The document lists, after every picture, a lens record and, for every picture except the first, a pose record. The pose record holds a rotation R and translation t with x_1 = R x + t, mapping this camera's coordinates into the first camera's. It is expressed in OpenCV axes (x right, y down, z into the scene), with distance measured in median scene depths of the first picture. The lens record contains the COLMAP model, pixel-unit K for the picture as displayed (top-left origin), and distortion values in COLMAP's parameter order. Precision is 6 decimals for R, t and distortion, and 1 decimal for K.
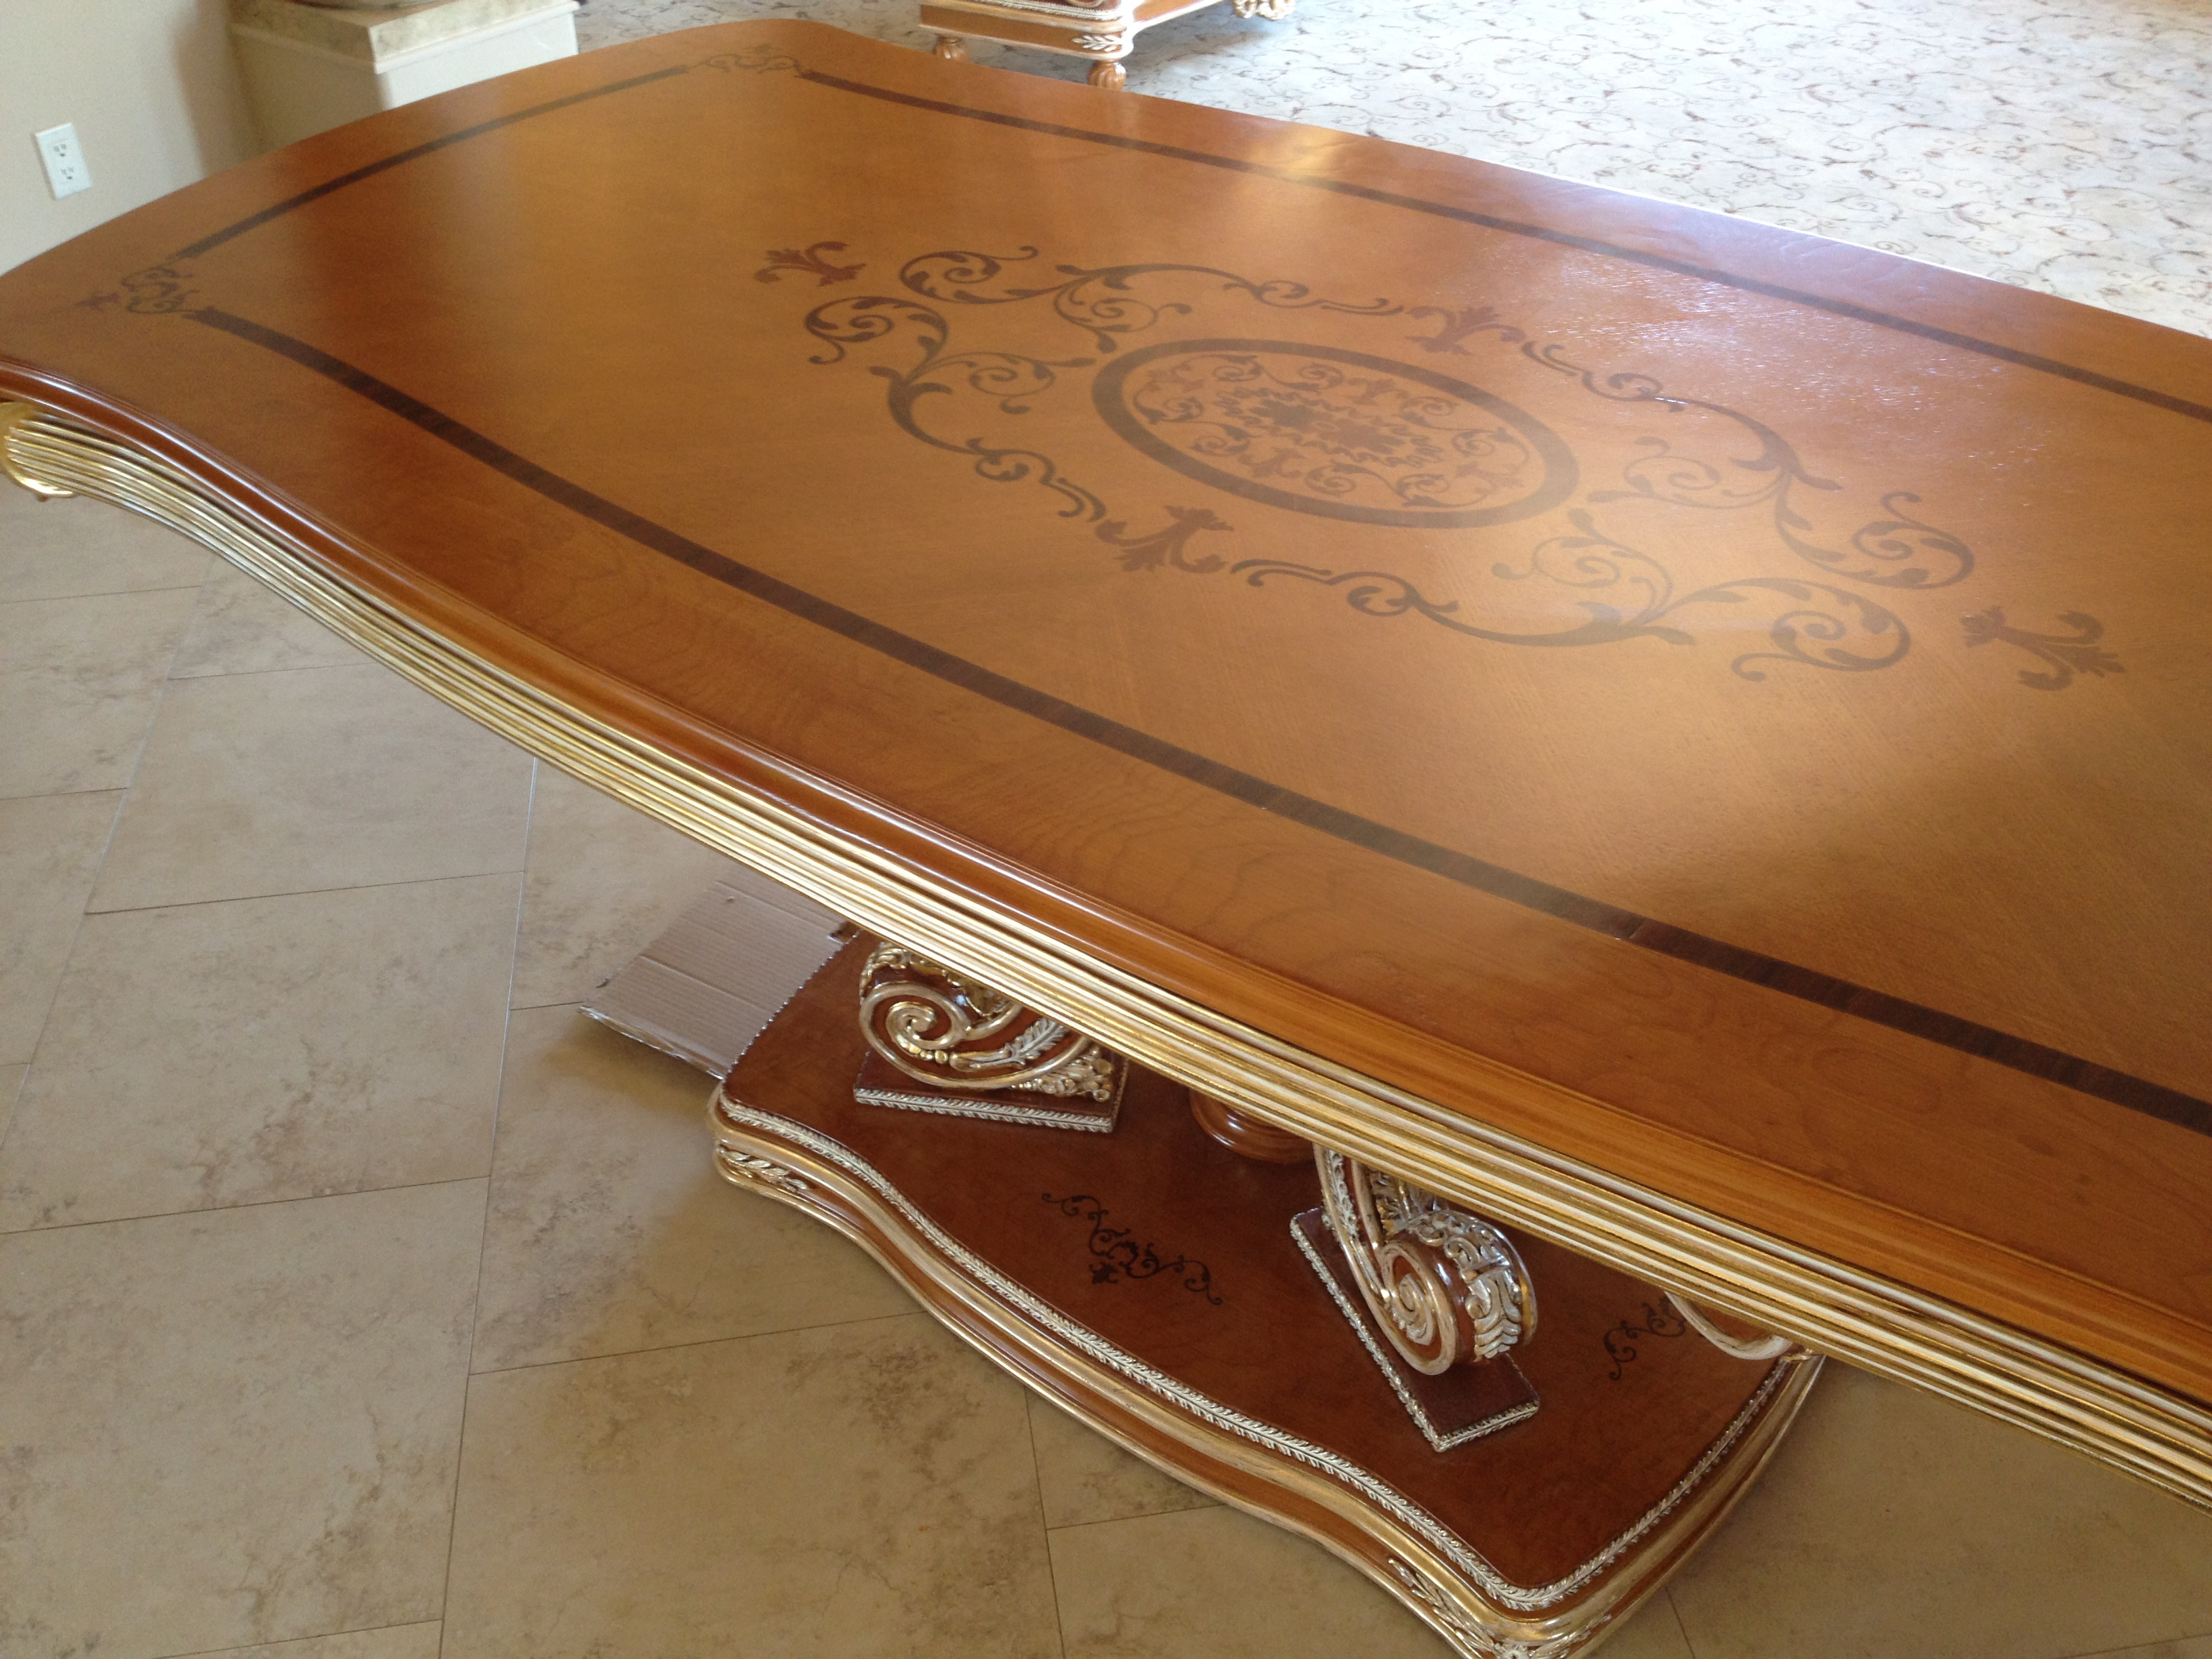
lens RADIAL K [[2075.0, 0, 1114.4], [0, 2075.0, 834.5], [0, 0, 1]] dist [-0.016620, 0.000000]
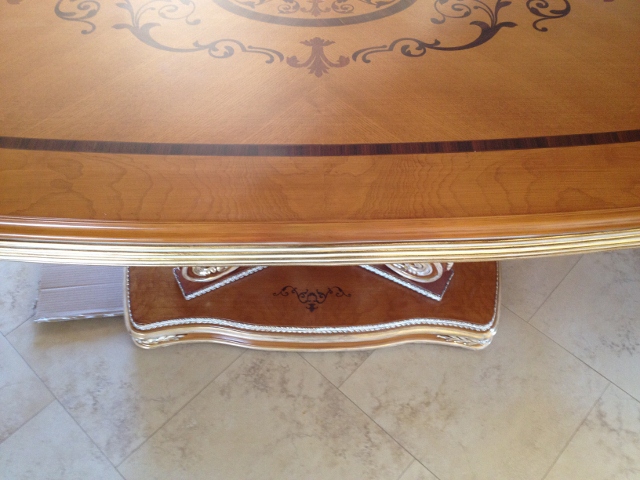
lens RADIAL K [[600.4, 0, 317.4], [0, 600.4, 255.0], [0, 0, 1]] dist [-0.016620, 0.000000]
pose [[0.781364, -0.501447, 0.371512, -0.305432], [0.361006, 0.848768, 0.386353, -0.190575], [-0.509063, -0.167764, 0.844222, 0.337938]]
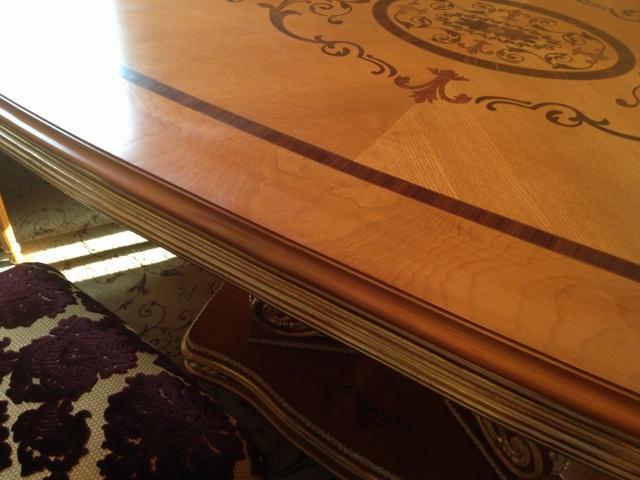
lens RADIAL K [[600.4, 0, 319.3], [0, 600.4, 237.8], [0, 0, 1]] dist [-0.016620, 0.000000]
pose [[0.998669, -0.014589, 0.049473, -0.092853], [0.010933, 0.997244, 0.073388, -0.042599], [-0.050407, -0.072749, 0.996076, 0.414181]]
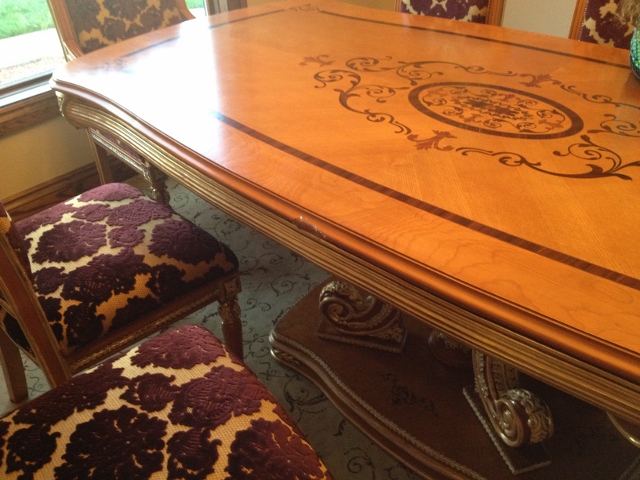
lens RADIAL K [[600.4, 0, 313.3], [0, 600.4, 241.9], [0, 0, 1]] dist [-0.016620, 0.000000]
pose [[0.986938, 0.049751, -0.153226, -0.003206], [-0.057902, 0.997109, -0.049199, 0.041012], [0.150335, 0.057428, 0.986966, 0.152891]]
